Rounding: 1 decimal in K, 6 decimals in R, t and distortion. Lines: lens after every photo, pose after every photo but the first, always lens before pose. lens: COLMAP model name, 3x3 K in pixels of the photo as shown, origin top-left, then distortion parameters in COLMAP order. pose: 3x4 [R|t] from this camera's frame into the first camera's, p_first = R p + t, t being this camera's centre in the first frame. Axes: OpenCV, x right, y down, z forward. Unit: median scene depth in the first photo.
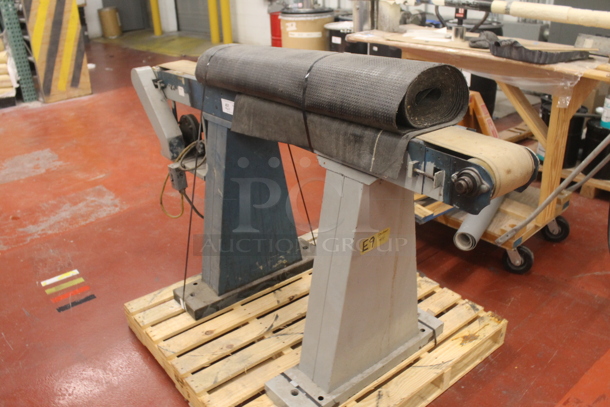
lens RADIAL K [[516.3, 0, 305.0], [0, 516.3, 203.5], [0, 0, 1]] dist [-0.155030, 0.106067]
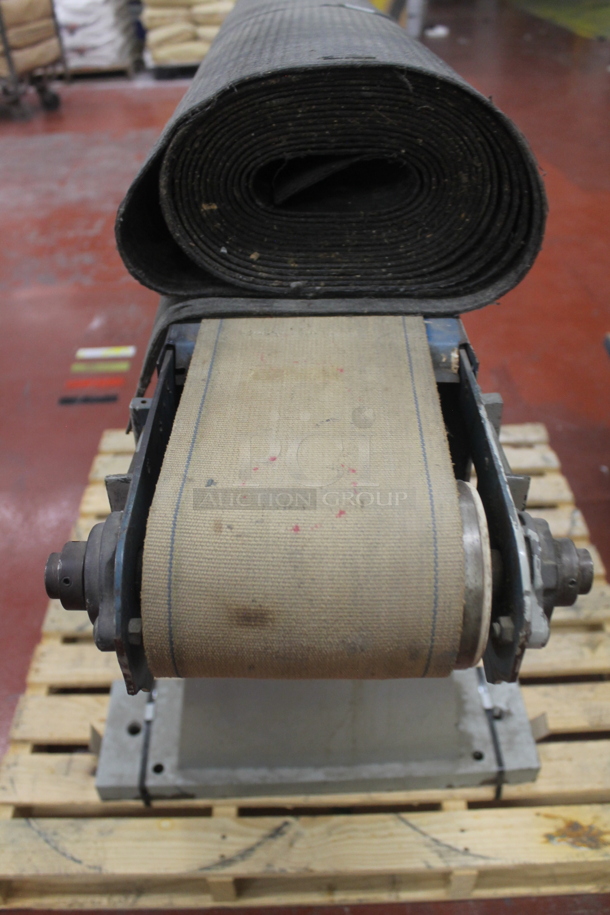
lens RADIAL K [[774.5, 0, 305.0], [0, 774.5, 457.5], [0, 0, 1]] dist [-0.155030, 0.106067]
pose [[0.790478, 0.388464, -0.473540, 0.317111], [-0.267371, 0.914439, 0.303832, -0.131130], [0.551051, -0.113562, 0.826708, 0.425708]]
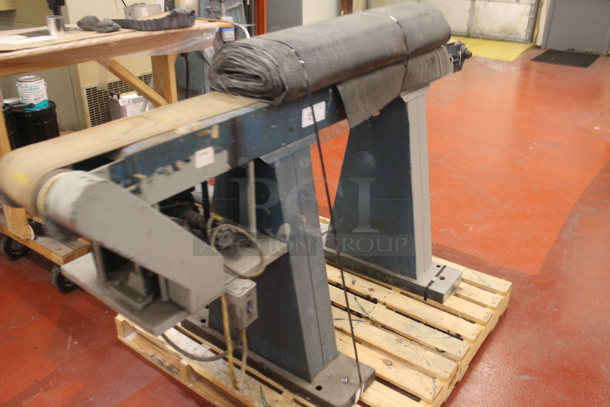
lens RADIAL K [[516.3, 0, 305.0], [0, 516.3, 203.5], [0, 0, 1]] dist [-0.155030, 0.106067]
pose [[-0.246115, -0.407345, 0.879487, -0.831026], [0.413738, 0.776419, 0.475388, -0.435518], [-0.876498, 0.480878, -0.022554, 1.060096]]
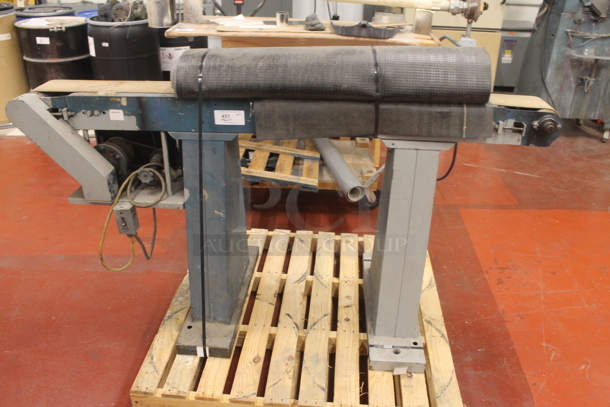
lens RADIAL K [[516.3, 0, 305.0], [0, 516.3, 203.5], [0, 0, 1]] dist [-0.155030, 0.106067]
pose [[0.683617, -0.301627, 0.664597, -0.690380], [0.277307, 0.949660, 0.145760, -0.135090], [-0.675107, 0.084654, 0.732847, 0.244904]]
